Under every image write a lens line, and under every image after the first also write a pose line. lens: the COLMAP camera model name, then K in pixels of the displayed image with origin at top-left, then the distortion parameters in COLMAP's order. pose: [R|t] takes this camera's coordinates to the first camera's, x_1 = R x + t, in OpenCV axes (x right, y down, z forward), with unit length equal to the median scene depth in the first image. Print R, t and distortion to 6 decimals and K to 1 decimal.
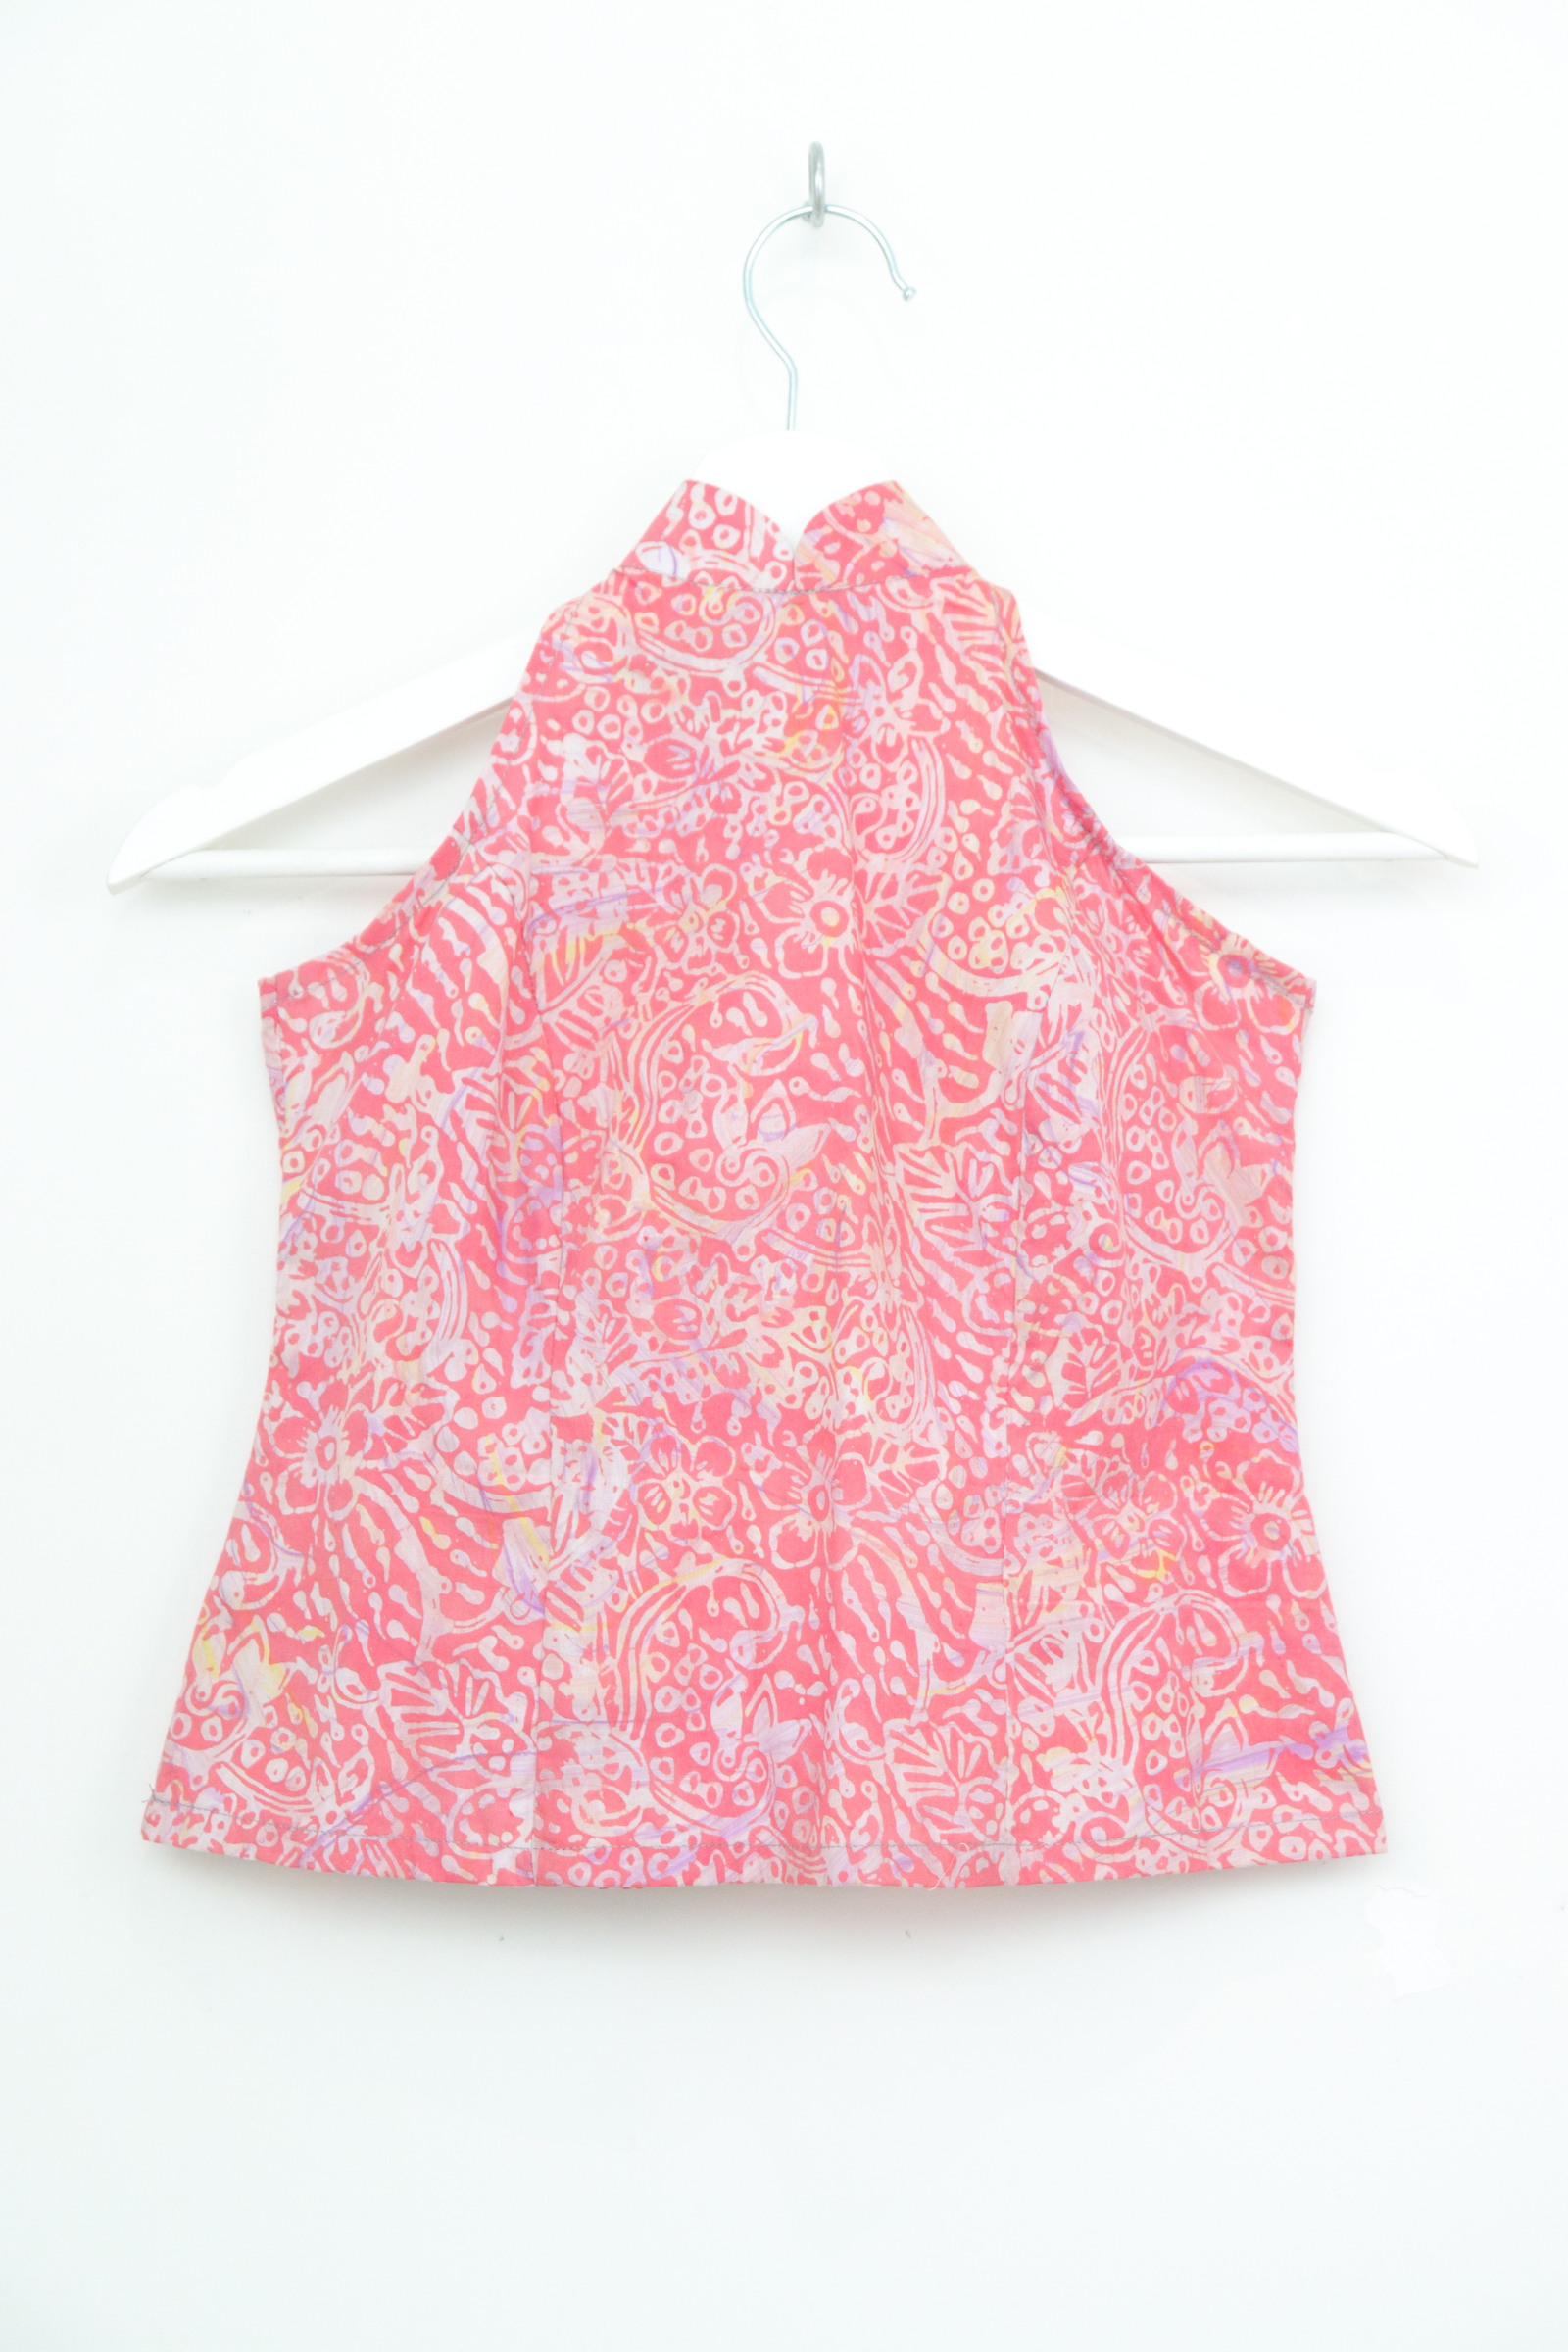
lens RADIAL K [[4346.2, 0, 785.4], [0, 4346.2, 1166.8], [0, 0, 1]] dist [0.179953, 0.000000]
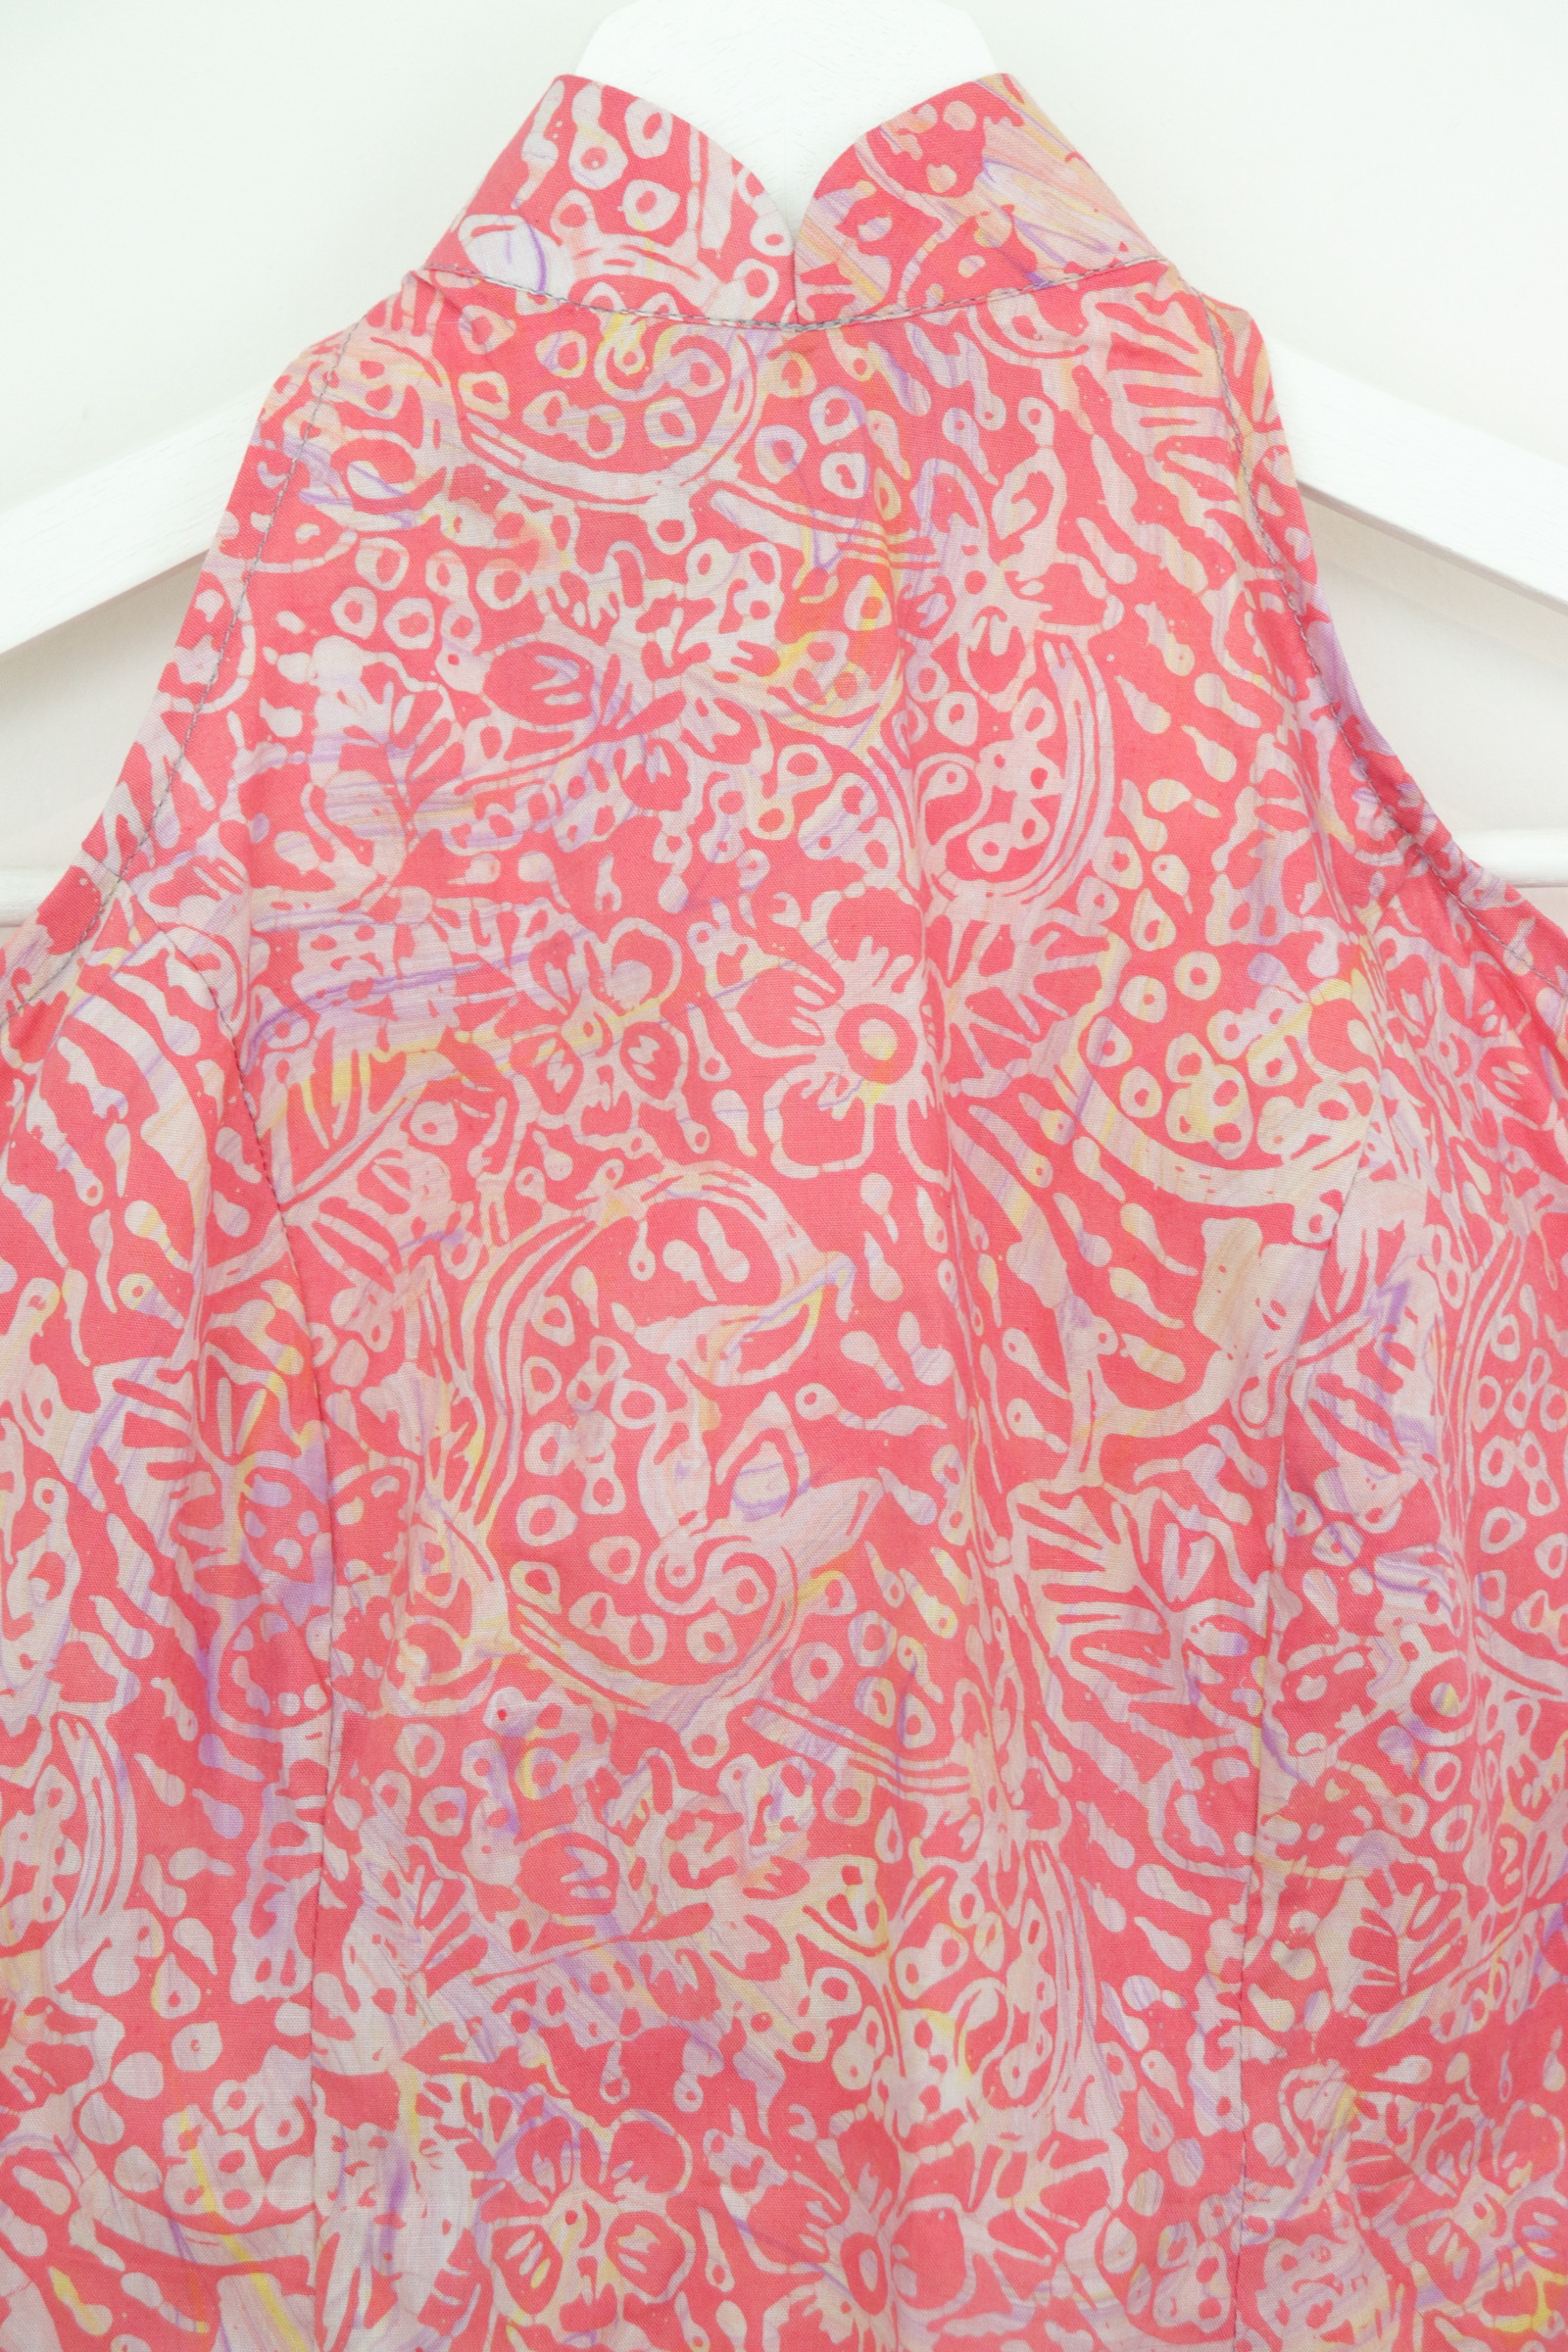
lens RADIAL K [[4346.2, 0, 783.7], [0, 4346.2, 1187.3], [0, 0, 1]] dist [0.179953, 0.000000]
pose [[0.999802, -0.009531, 0.017450, -0.008565], [0.006387, 0.985069, 0.172042, -0.123672], [-0.018829, -0.171897, 0.984935, 0.525859]]
